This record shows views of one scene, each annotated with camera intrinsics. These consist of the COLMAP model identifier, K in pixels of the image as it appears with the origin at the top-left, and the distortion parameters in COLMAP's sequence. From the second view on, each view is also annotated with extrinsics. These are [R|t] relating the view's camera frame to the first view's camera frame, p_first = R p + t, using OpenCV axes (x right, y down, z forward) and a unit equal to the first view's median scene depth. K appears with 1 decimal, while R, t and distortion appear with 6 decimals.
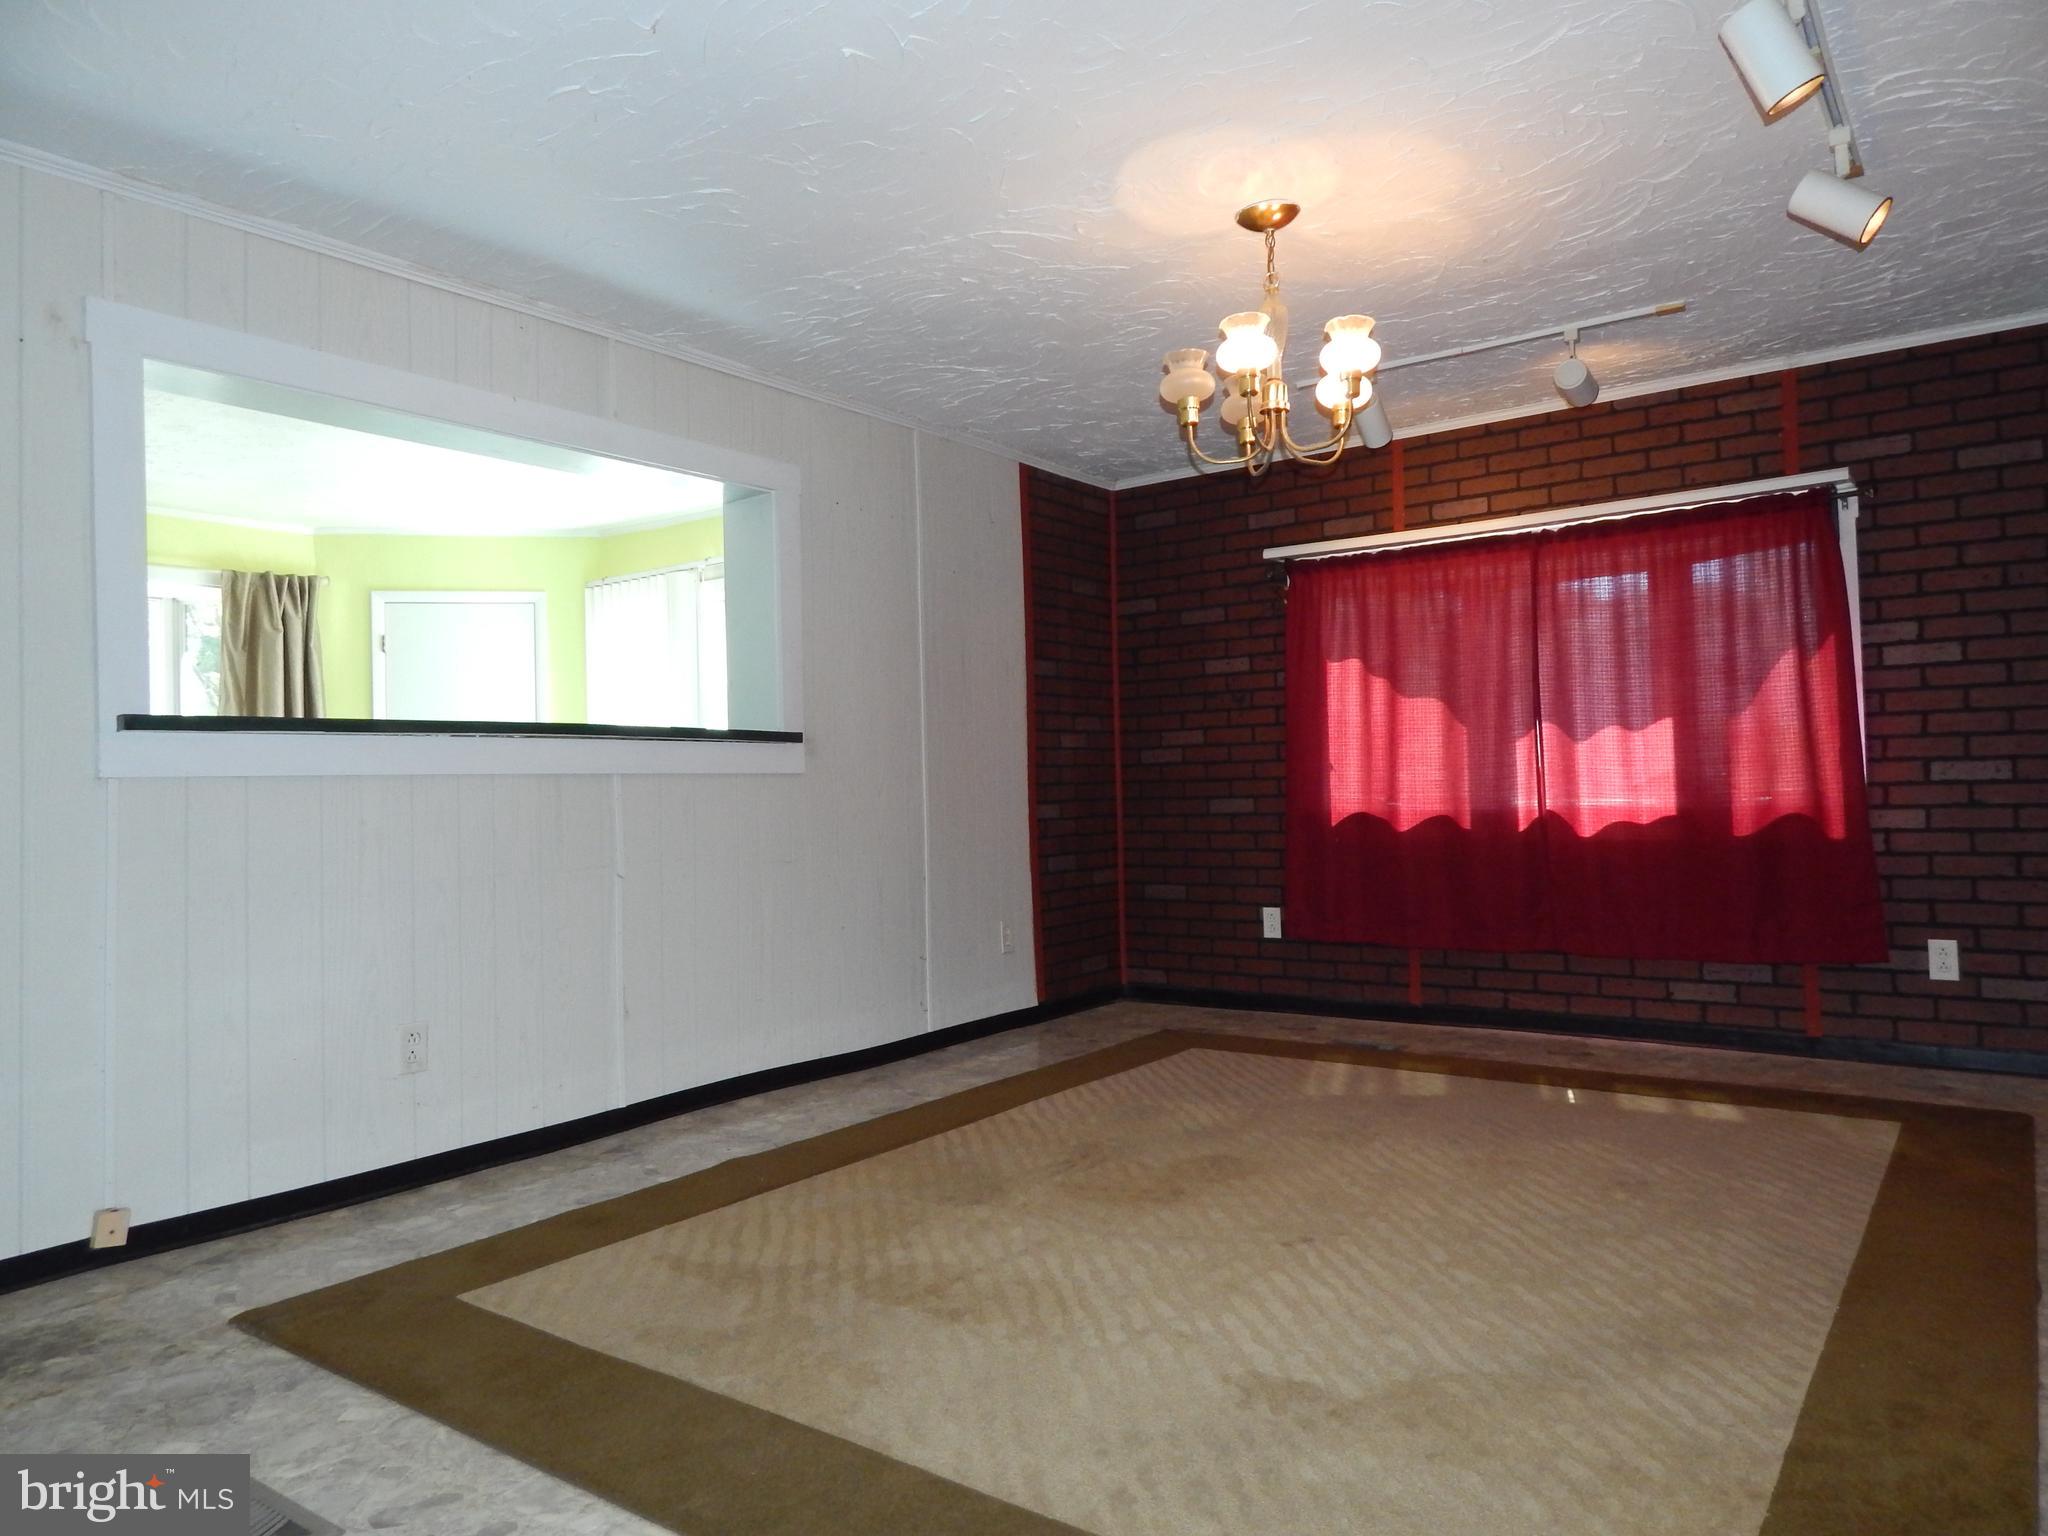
lens RADIAL K [[1357.3, 0, 1031.1], [0, 1357.3, 757.6], [0, 0, 1]] dist [0.006971, -0.000713]
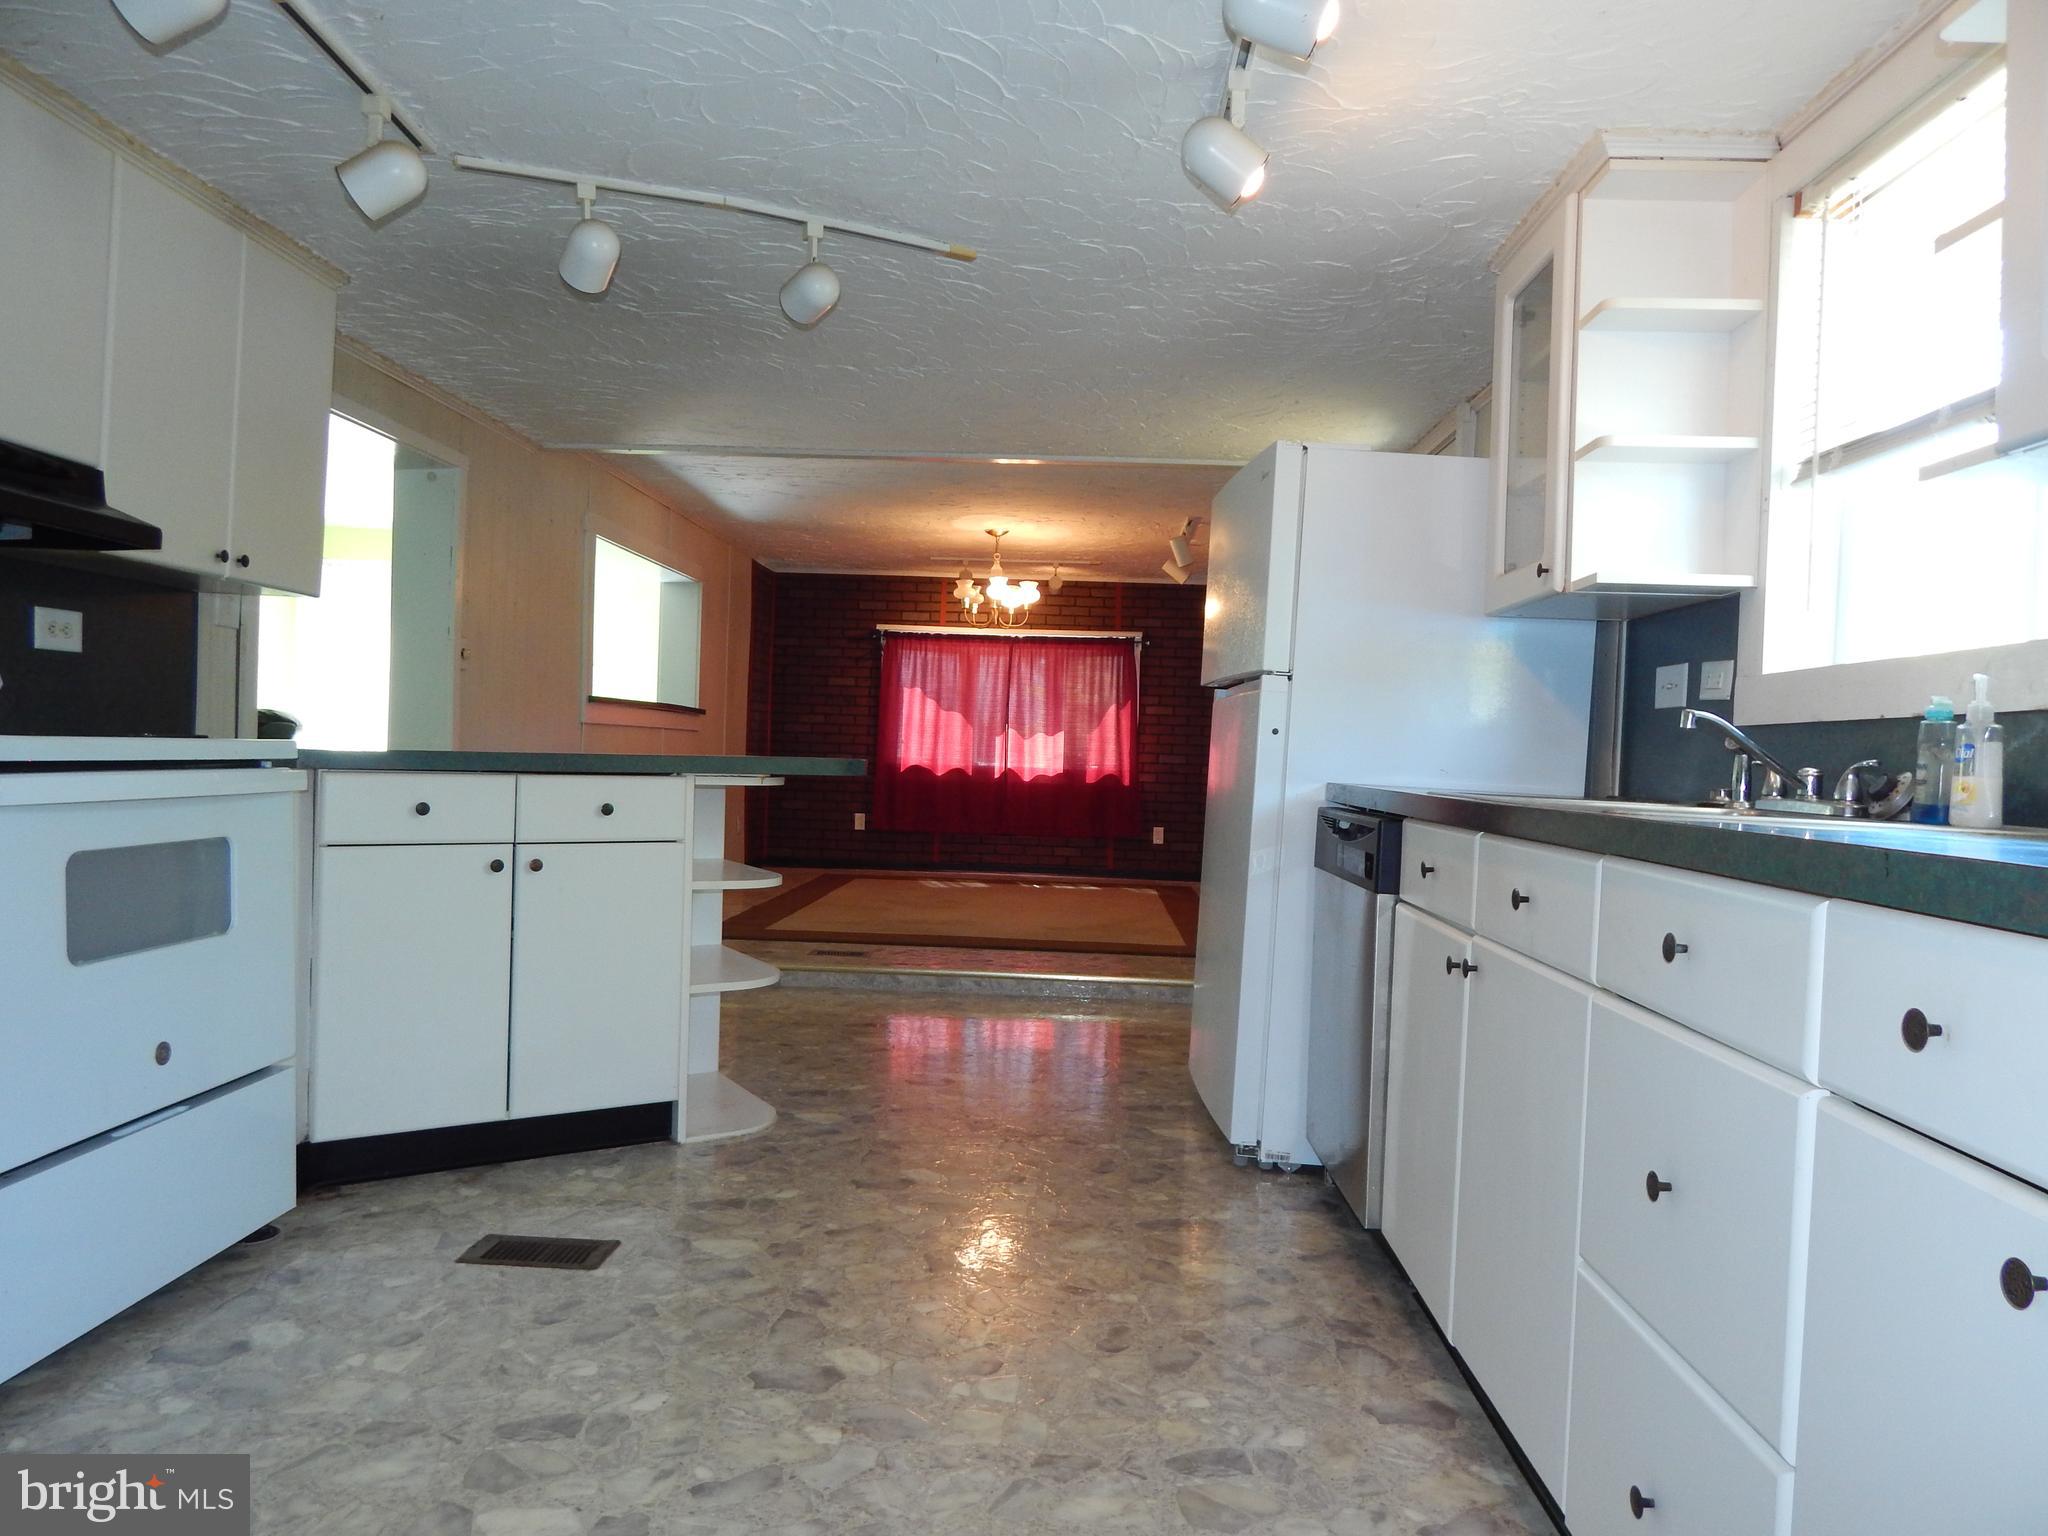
lens RADIAL K [[1357.3, 0, 1031.1], [0, 1357.3, 757.6], [0, 0, 1]] dist [0.006971, -0.000713]
pose [[0.823346, 0.047086, 0.565584, -0.910915], [-0.067281, 0.997623, 0.014889, -0.013240], [-0.563538, -0.050312, 0.824557, -0.884715]]
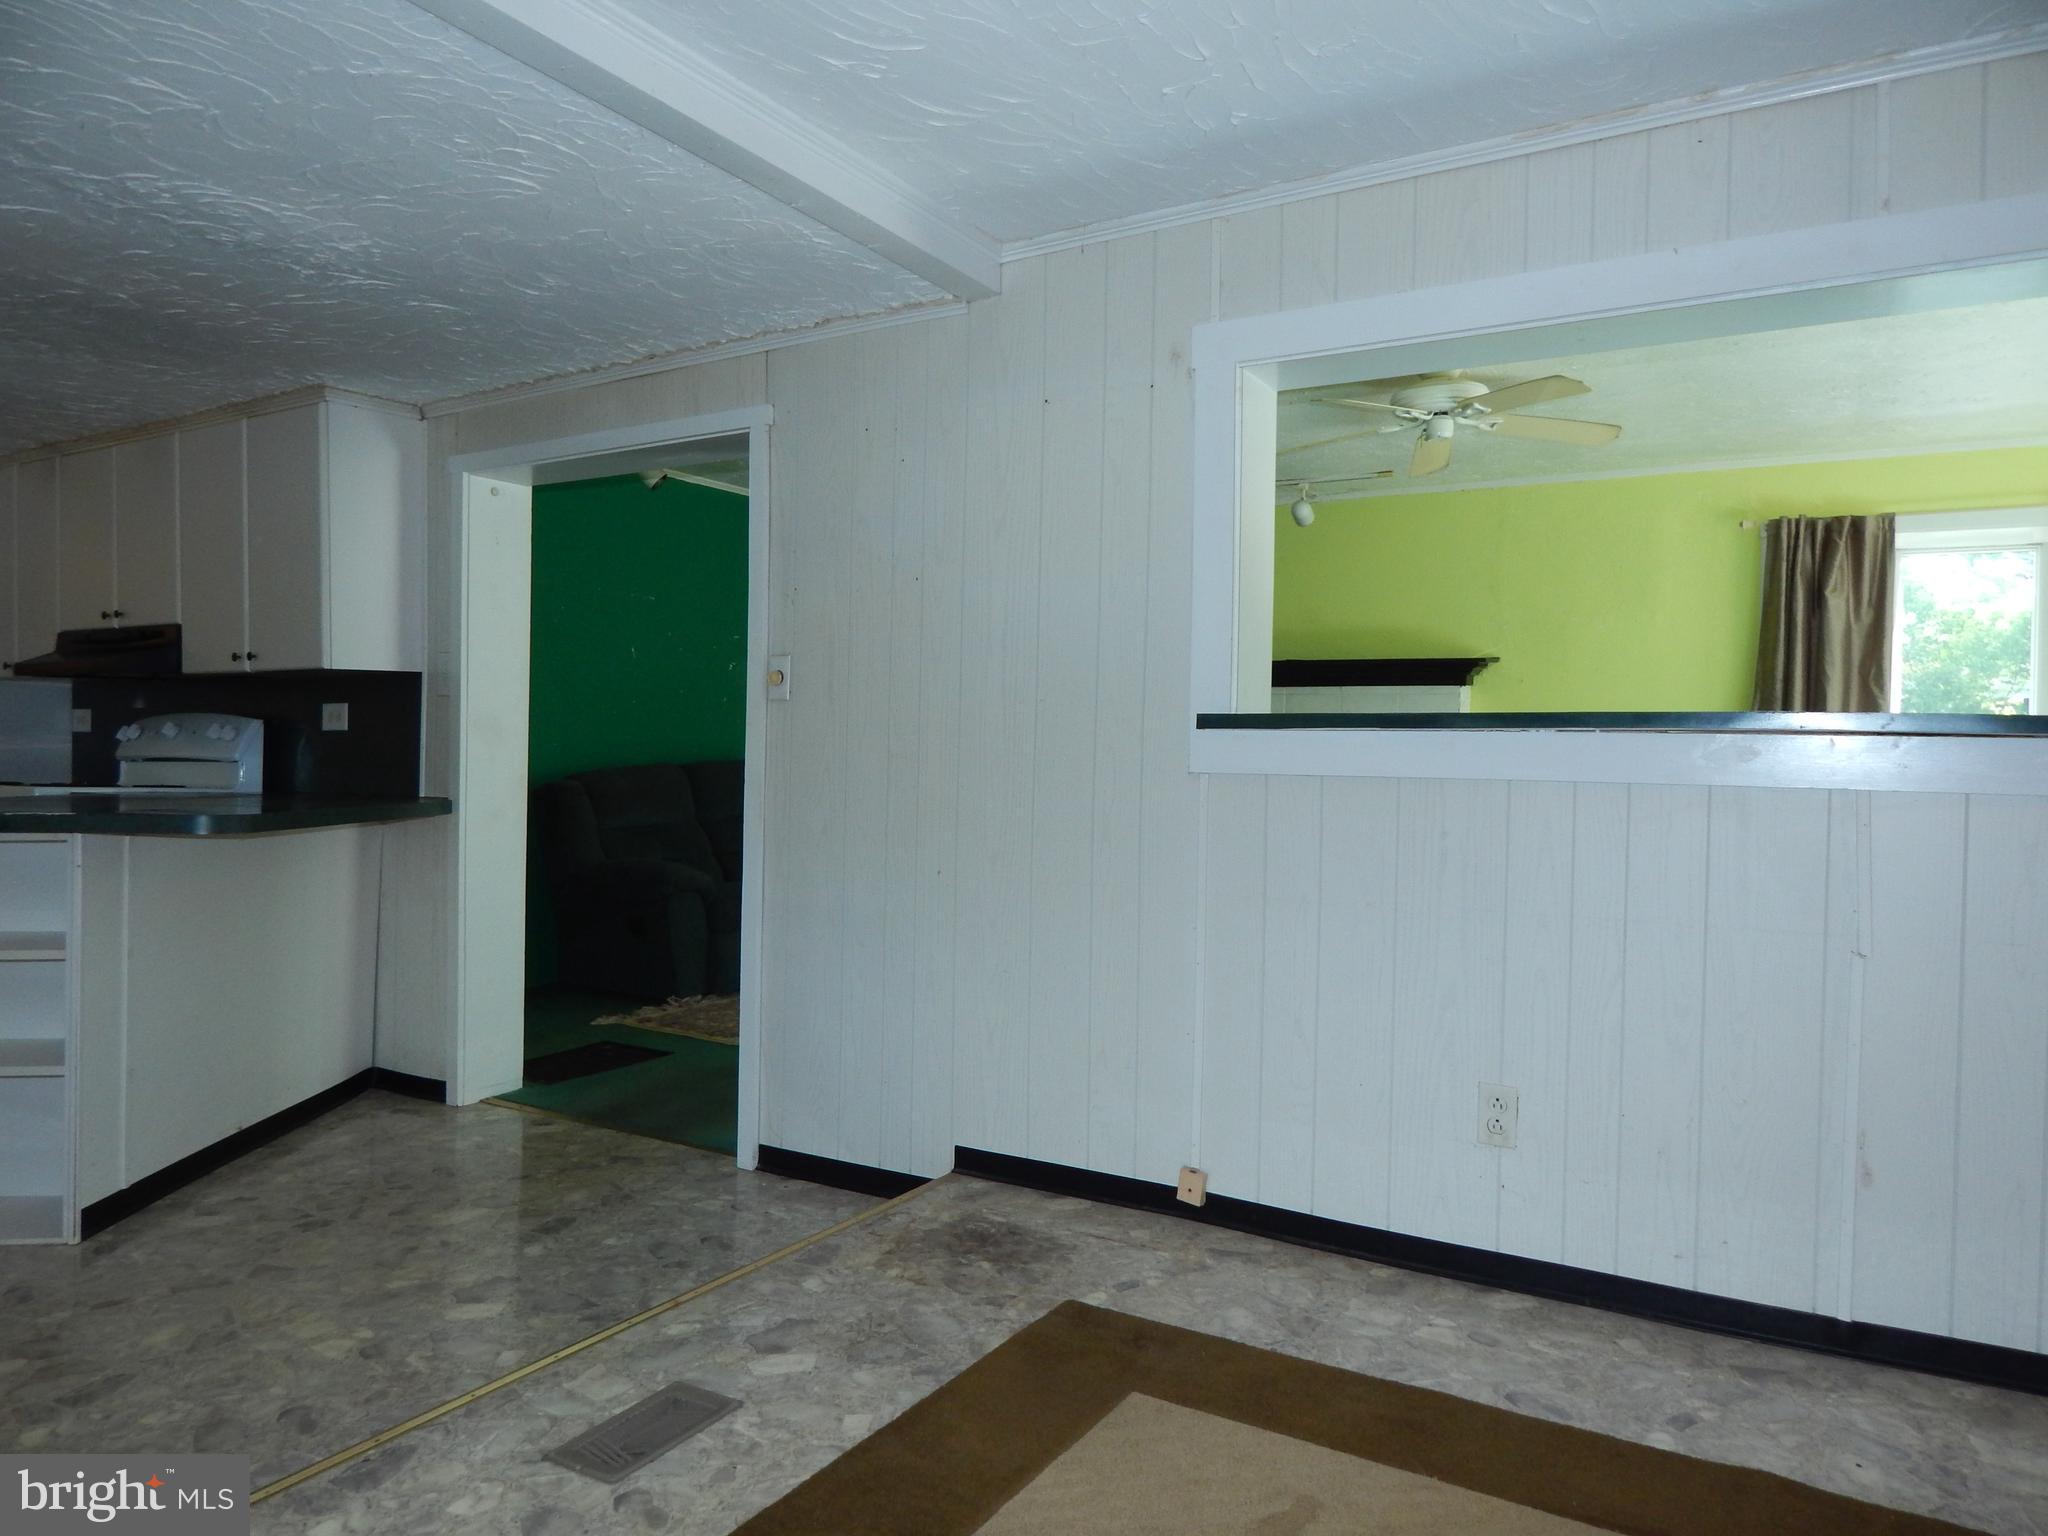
lens RADIAL K [[1357.3, 0, 1031.1], [0, 1357.3, 757.6], [0, 0, 1]] dist [0.006971, -0.000713]
pose [[0.103564, 0.036400, -0.993956, 0.255205], [0.003583, 0.999310, 0.036969, -0.025542], [0.994616, -0.007390, 0.103363, 0.514420]]
